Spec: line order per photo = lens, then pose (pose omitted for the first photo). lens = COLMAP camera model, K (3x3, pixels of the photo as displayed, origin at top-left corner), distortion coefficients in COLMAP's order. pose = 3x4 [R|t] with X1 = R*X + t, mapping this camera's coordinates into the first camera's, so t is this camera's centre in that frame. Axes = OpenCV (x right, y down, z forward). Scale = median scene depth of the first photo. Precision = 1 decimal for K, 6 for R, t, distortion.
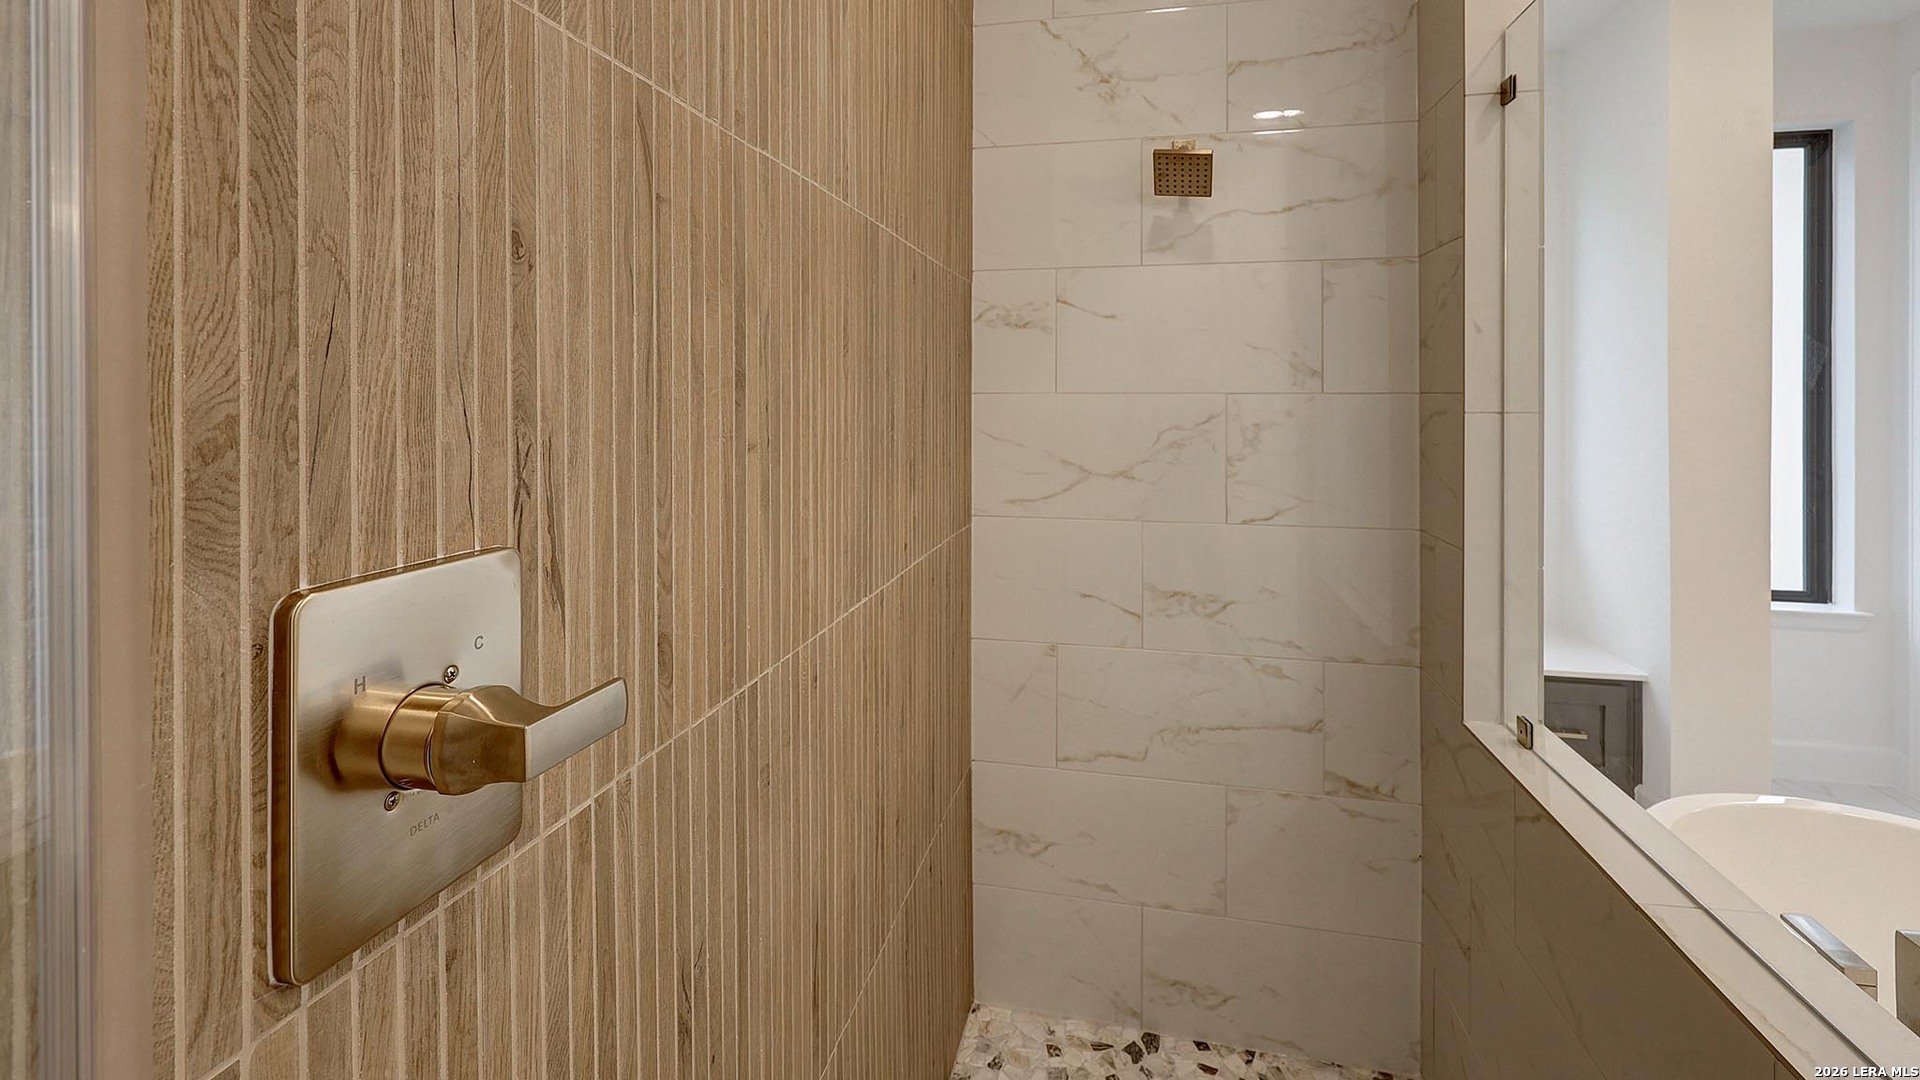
lens RADIAL K [[858.6, 0, 968.2], [0, 858.6, 385.8], [0, 0, 1]] dist [0.000226, -0.000061]
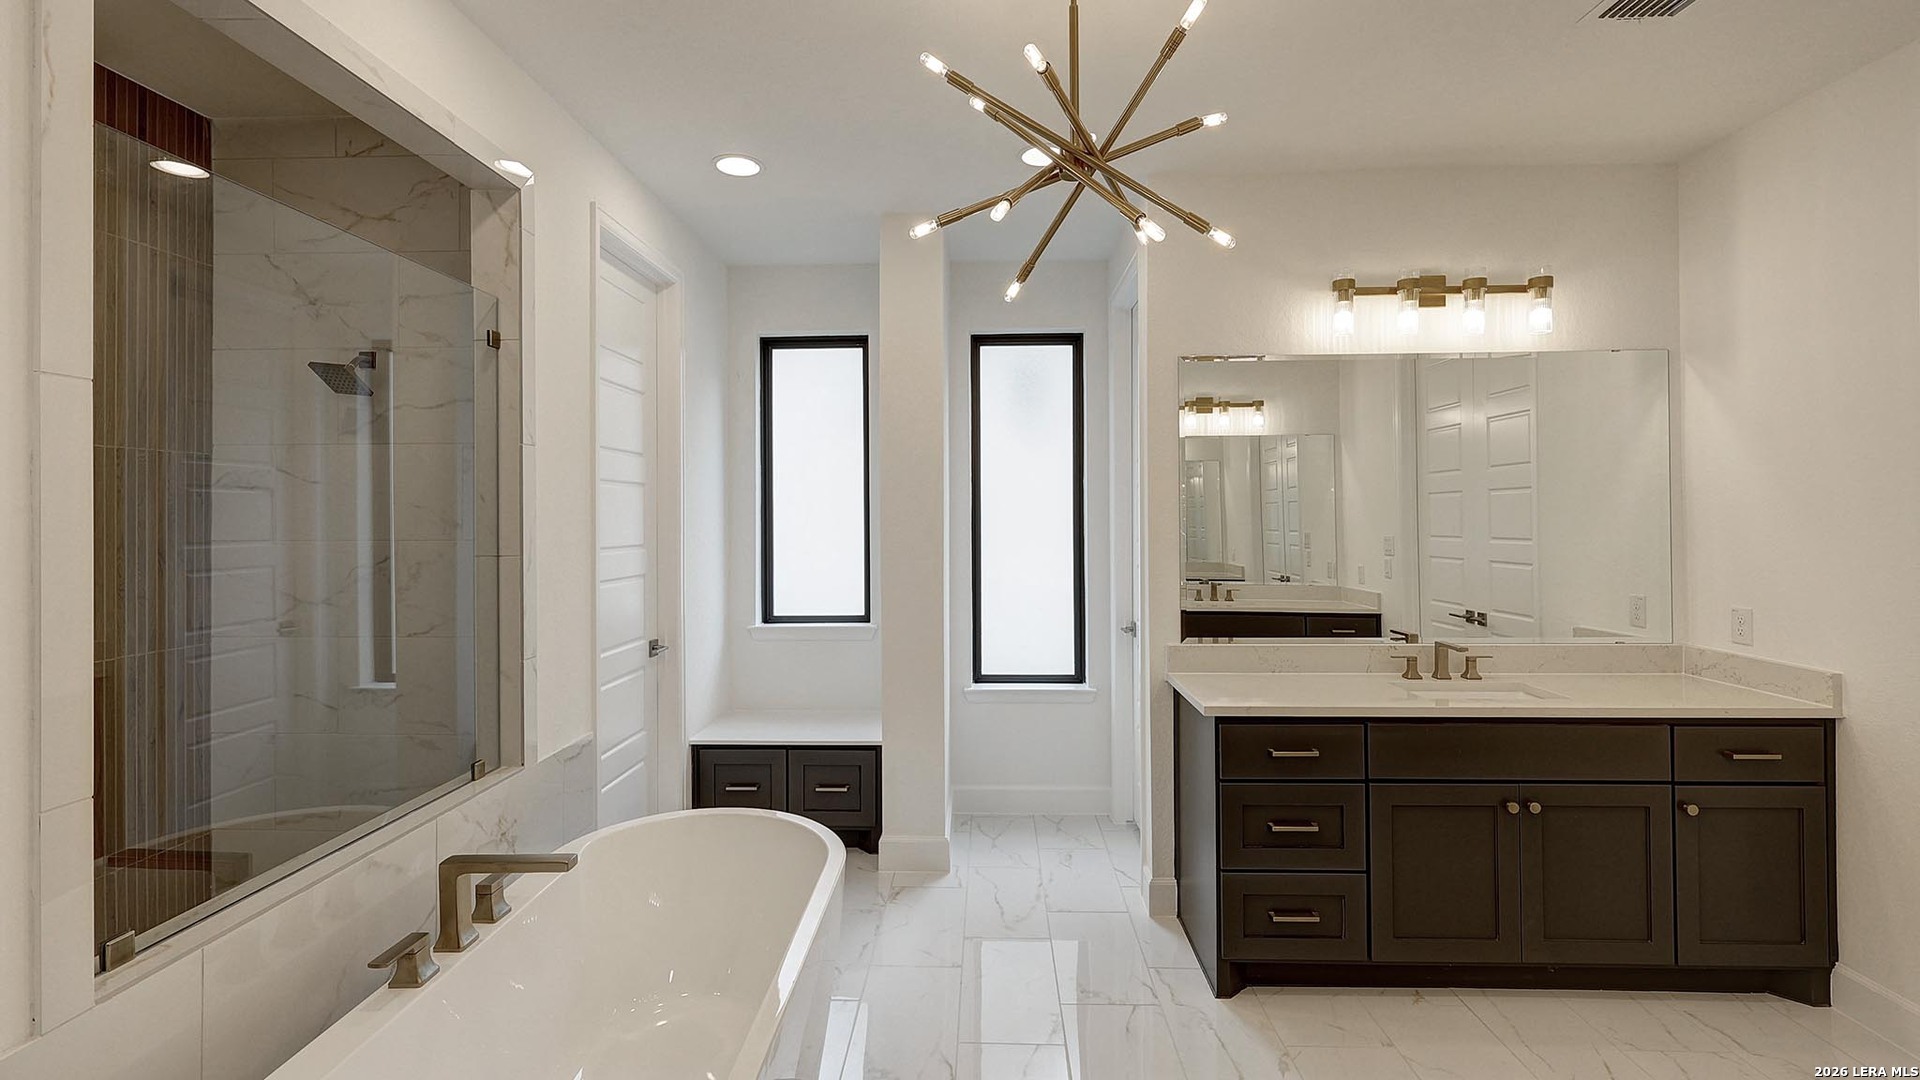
lens RADIAL K [[873.2, 0, 967.5], [0, 873.2, 490.1], [0, 0, 1]] dist [-0.000234, 0.000660]
pose [[0.983659, 0.000992, 0.180041, 0.908415], [0.002159, 0.999848, -0.017304, -0.043161], [-0.180031, 0.017409, 0.983507, -0.496053]]
